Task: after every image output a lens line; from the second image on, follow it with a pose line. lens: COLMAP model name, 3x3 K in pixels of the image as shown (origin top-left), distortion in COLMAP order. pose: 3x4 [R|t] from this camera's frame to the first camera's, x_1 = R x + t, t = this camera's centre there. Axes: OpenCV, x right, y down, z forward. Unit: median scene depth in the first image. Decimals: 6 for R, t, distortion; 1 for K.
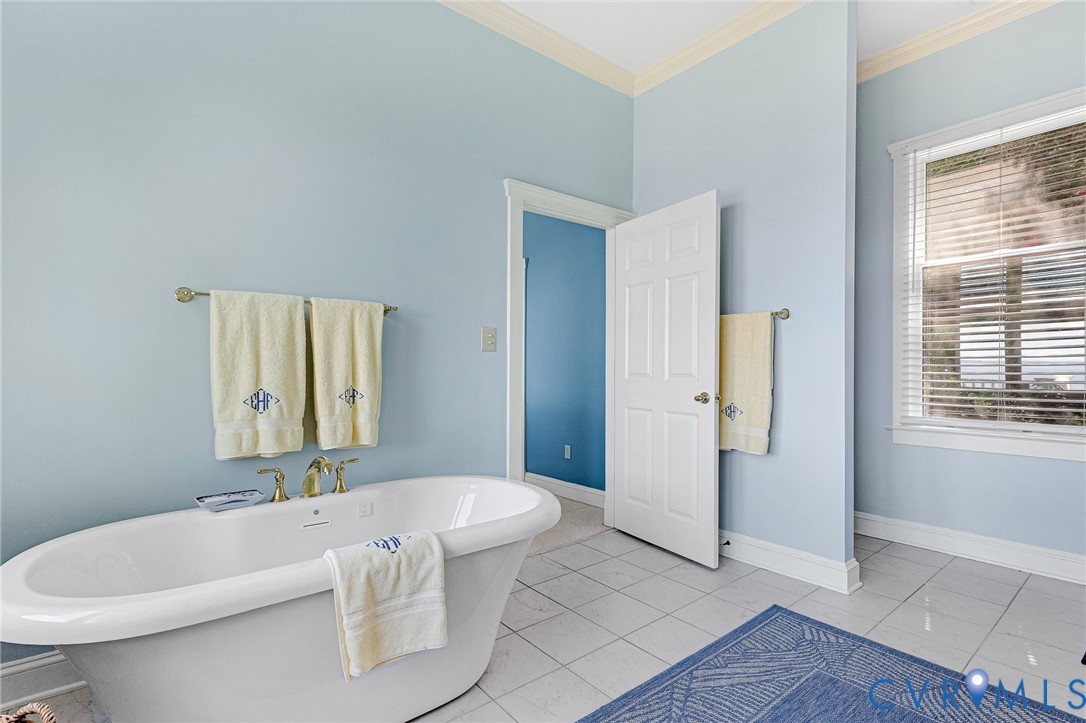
lens RADIAL K [[518.2, 0, 543.3], [0, 518.2, 366.4], [0, 0, 1]] dist [0.004230, 0.000142]
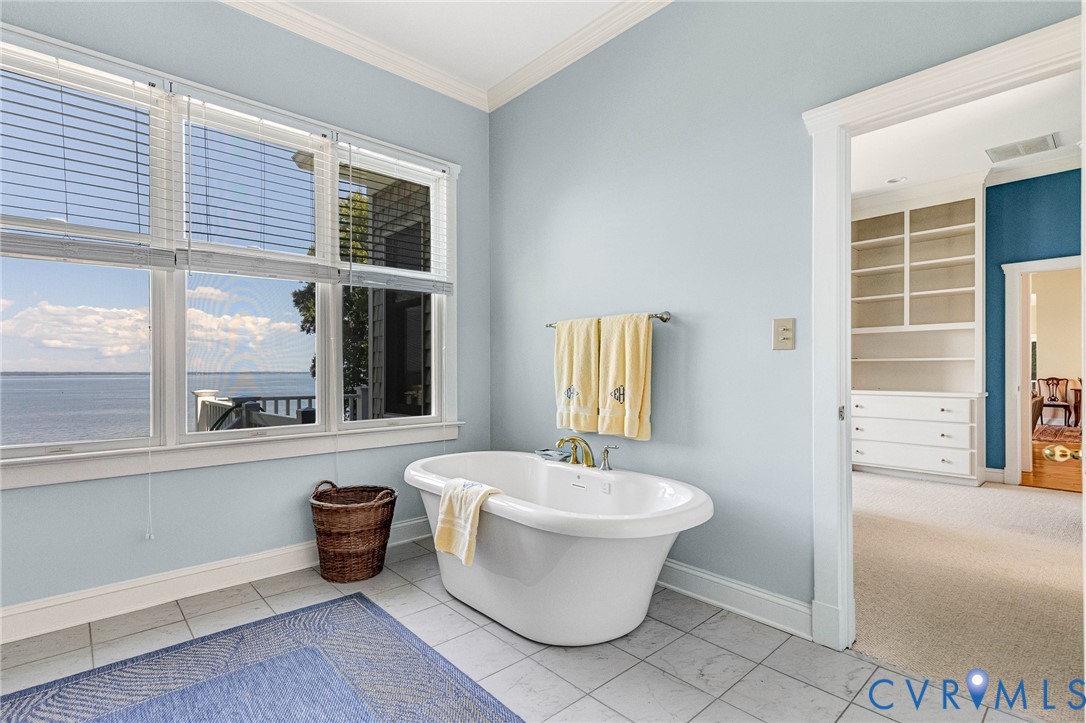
lens RADIAL K [[518.2, 0, 543.3], [0, 518.2, 366.4], [0, 0, 1]] dist [0.004230, 0.000142]
pose [[0.048107, -0.008806, -0.998803, 0.922491], [-0.002136, 0.999958, -0.008919, 0.005167], [0.998840, 0.002562, 0.048087, 0.854721]]
